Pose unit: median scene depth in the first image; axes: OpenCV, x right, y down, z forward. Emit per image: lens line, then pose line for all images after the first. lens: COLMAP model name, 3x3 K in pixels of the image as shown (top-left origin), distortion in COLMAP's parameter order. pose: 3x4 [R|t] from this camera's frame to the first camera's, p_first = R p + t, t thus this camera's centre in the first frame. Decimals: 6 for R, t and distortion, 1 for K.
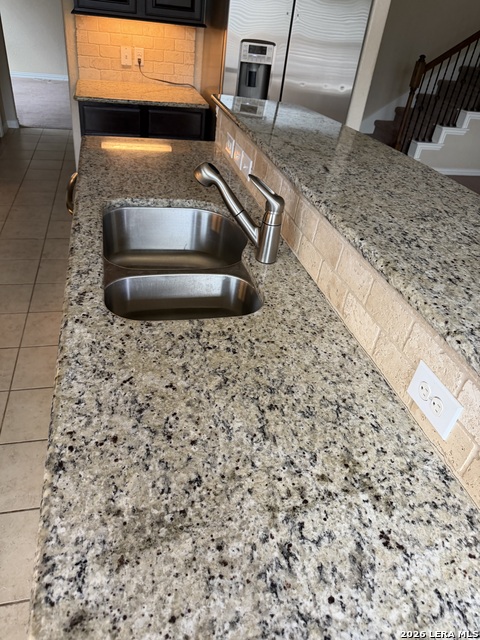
lens RADIAL K [[452.3, 0, 237.1], [0, 452.3, 318.4], [0, 0, 1]] dist [0.000753, -0.004270]
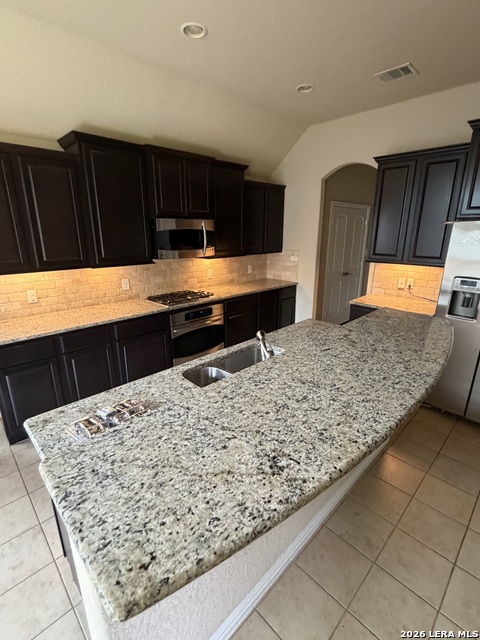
lens RADIAL K [[307.9, 0, 237.4], [0, 307.9, 320.5], [0, 0, 1]] dist [-0.003868, -0.000185]
pose [[0.510049, 0.143573, -0.848078, 1.040949], [-0.452332, 0.883398, -0.122487, -0.155108], [0.731605, 0.446088, 0.515519, 0.160194]]
